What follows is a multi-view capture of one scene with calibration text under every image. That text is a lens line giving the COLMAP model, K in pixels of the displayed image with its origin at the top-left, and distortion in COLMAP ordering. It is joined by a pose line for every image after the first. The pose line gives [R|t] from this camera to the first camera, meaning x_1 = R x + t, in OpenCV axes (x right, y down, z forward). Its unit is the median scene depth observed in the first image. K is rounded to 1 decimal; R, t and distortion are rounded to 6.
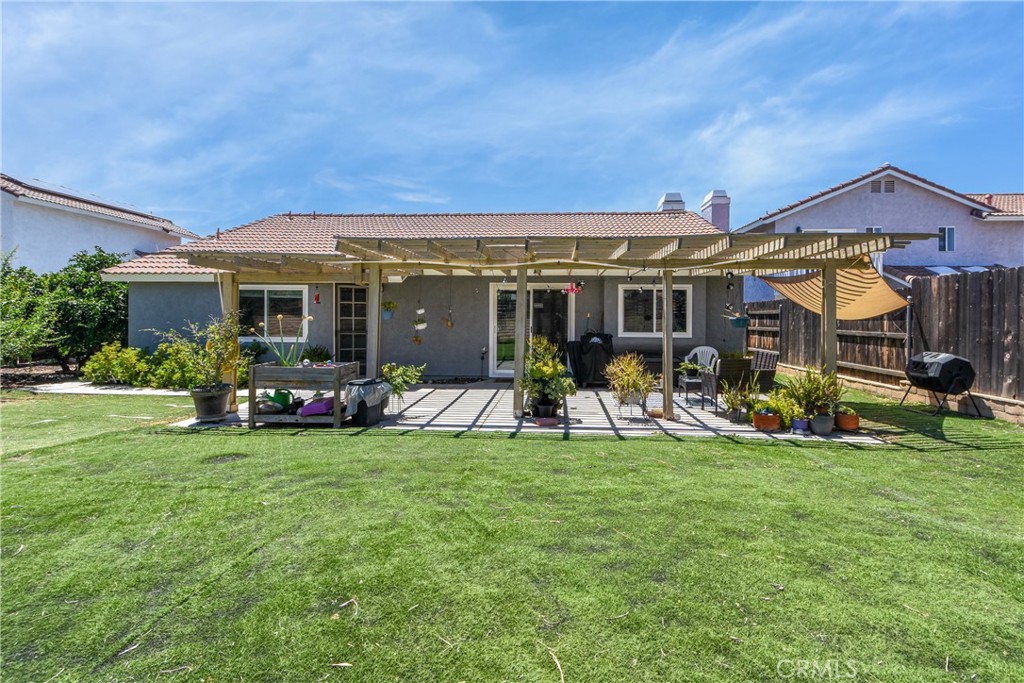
lens RADIAL K [[471.7, 0, 514.6], [0, 471.7, 324.9], [0, 0, 1]] dist [-0.002549, -0.000668]
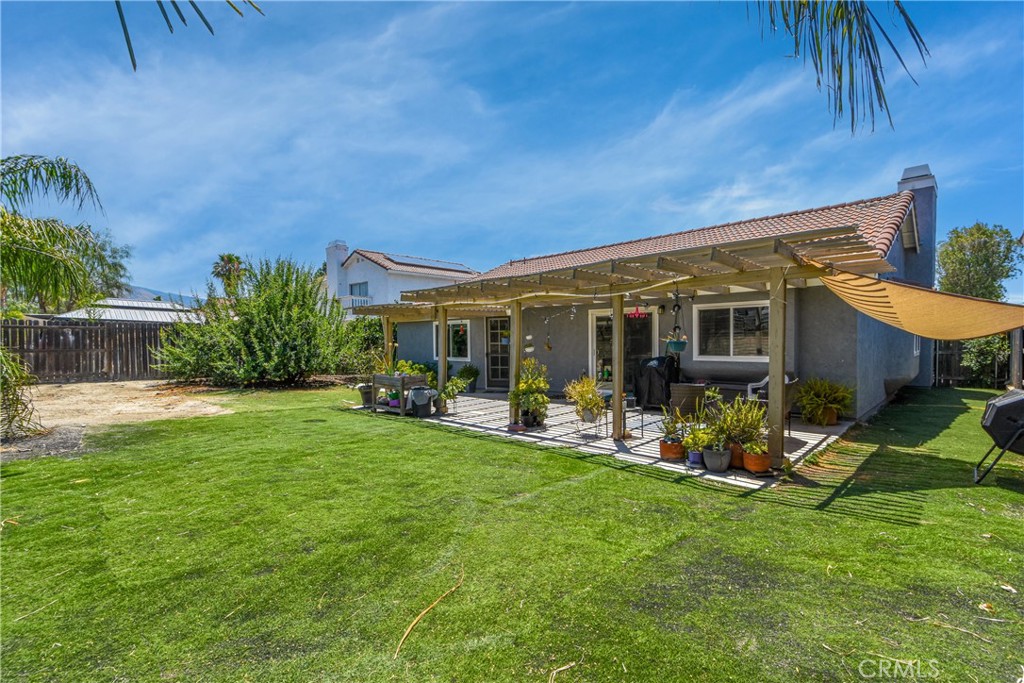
lens RADIAL K [[474.4, 0, 512.0], [0, 474.4, 341.5], [0, 0, 1]] dist [0.002445, -0.000045]
pose [[0.762611, -0.011799, -0.646749, 0.560406], [0.004689, 0.999908, -0.012713, -0.002383], [0.646840, 0.006663, 0.762597, 0.036492]]
